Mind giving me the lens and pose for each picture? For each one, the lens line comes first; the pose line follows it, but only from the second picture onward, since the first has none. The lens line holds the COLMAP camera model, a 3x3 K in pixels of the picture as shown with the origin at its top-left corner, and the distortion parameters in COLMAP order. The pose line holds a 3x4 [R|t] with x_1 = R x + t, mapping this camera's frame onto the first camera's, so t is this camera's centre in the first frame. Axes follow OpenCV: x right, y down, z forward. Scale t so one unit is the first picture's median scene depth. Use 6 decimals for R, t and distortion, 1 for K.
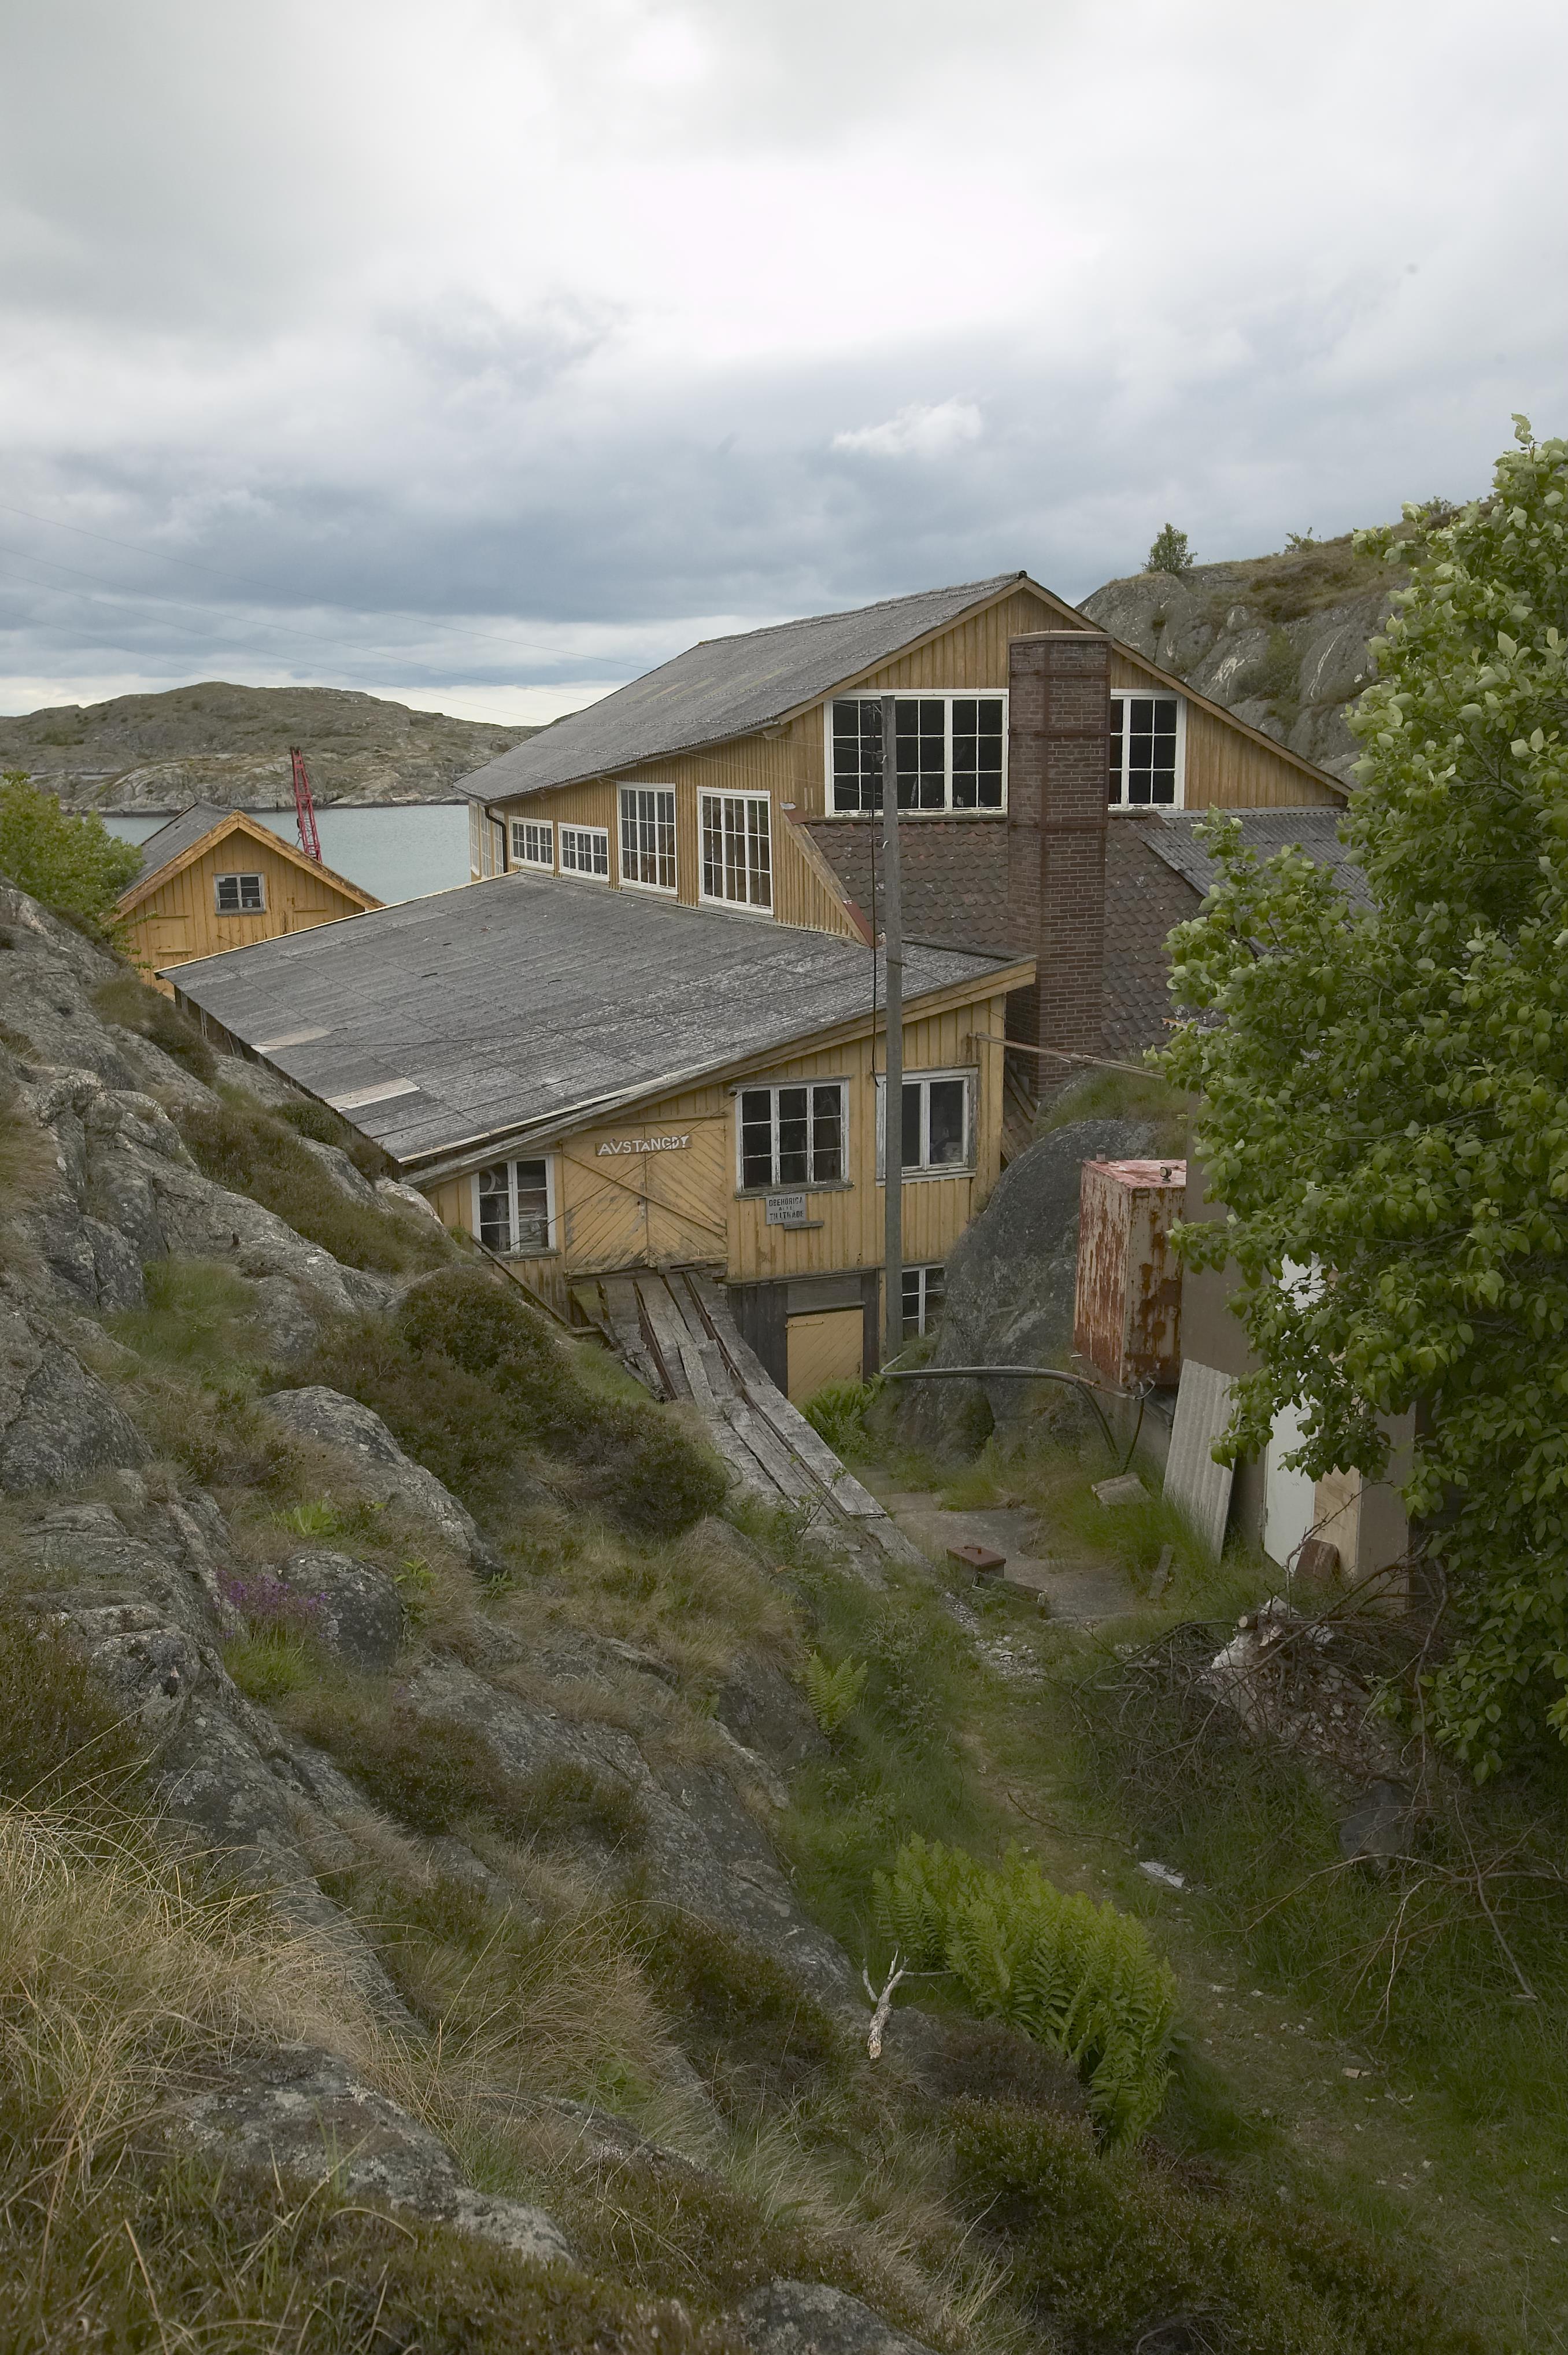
lens RADIAL K [[1957.9, 0, 784.0], [0, 1957.9, 1177.5], [0, 0, 1]] dist [-0.029802, 0.007449]
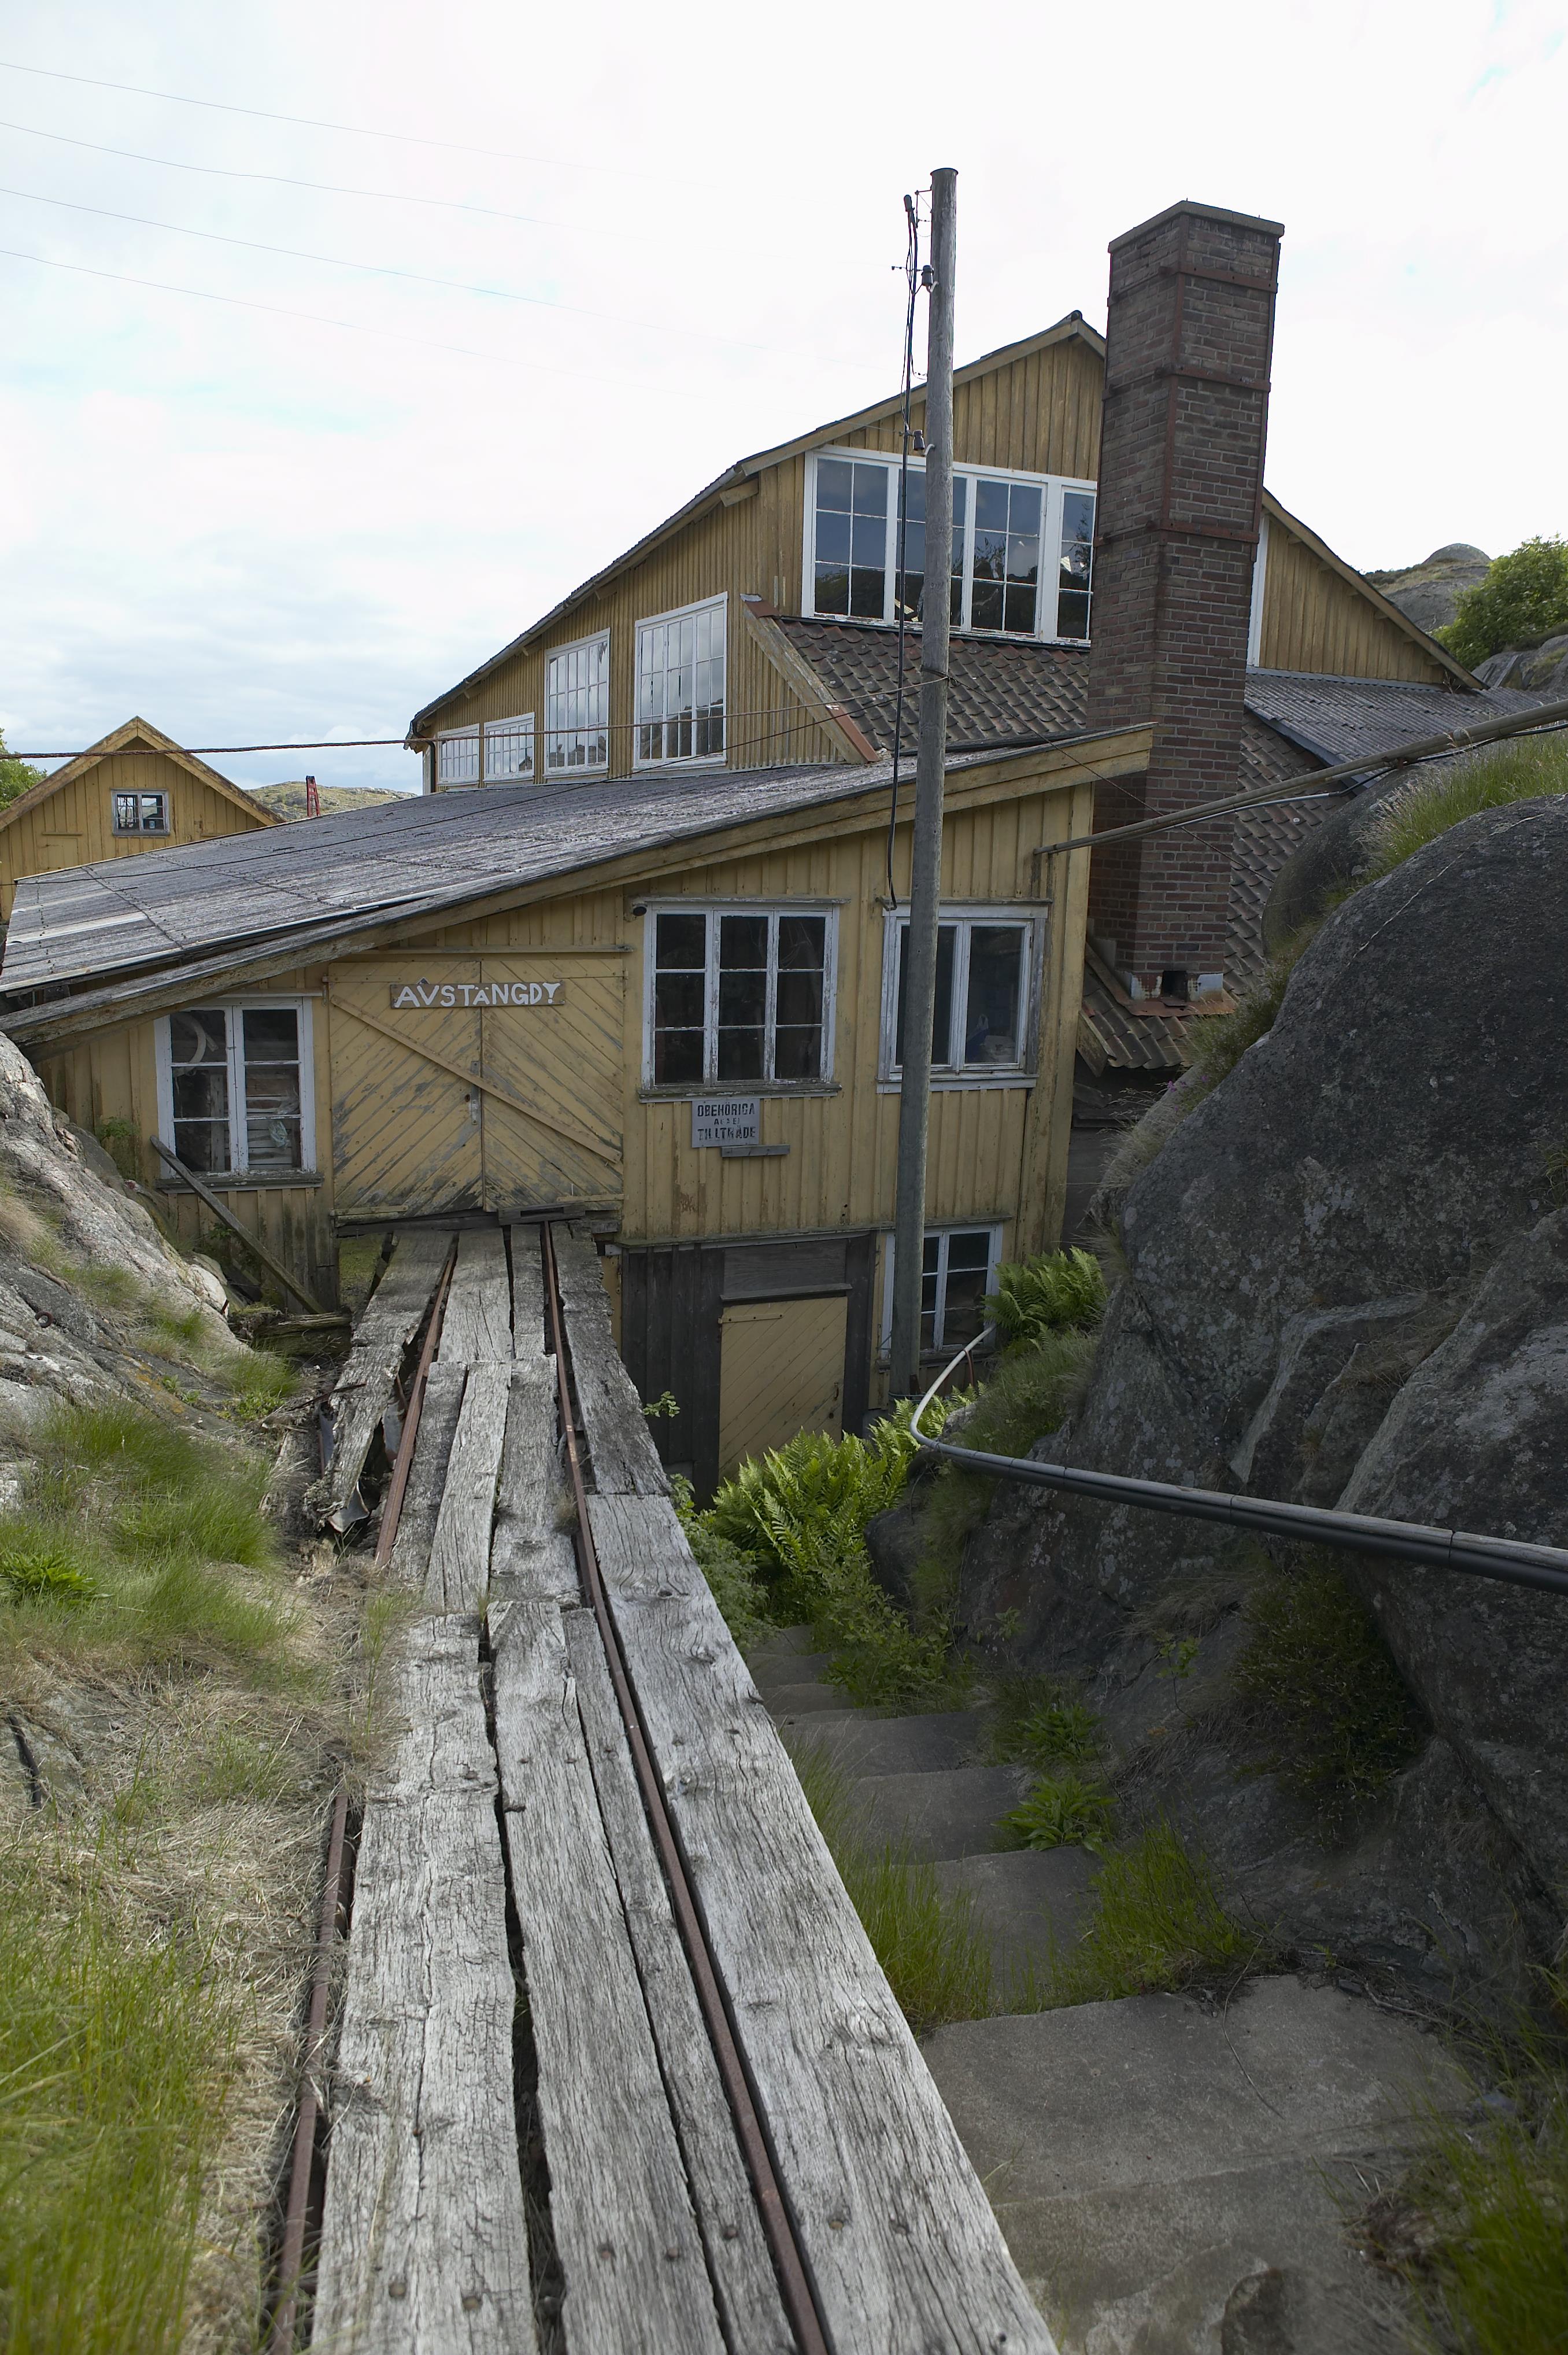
lens RADIAL K [[1532.4, 0, 783.8], [0, 1532.4, 1143.6], [0, 0, 1]] dist [-0.040035, 0.000069]
pose [[0.998868, 0.035167, 0.032024, 0.003904], [-0.034170, 0.998930, -0.031163, 0.036352], [-0.033086, 0.030033, 0.999001, 0.540408]]
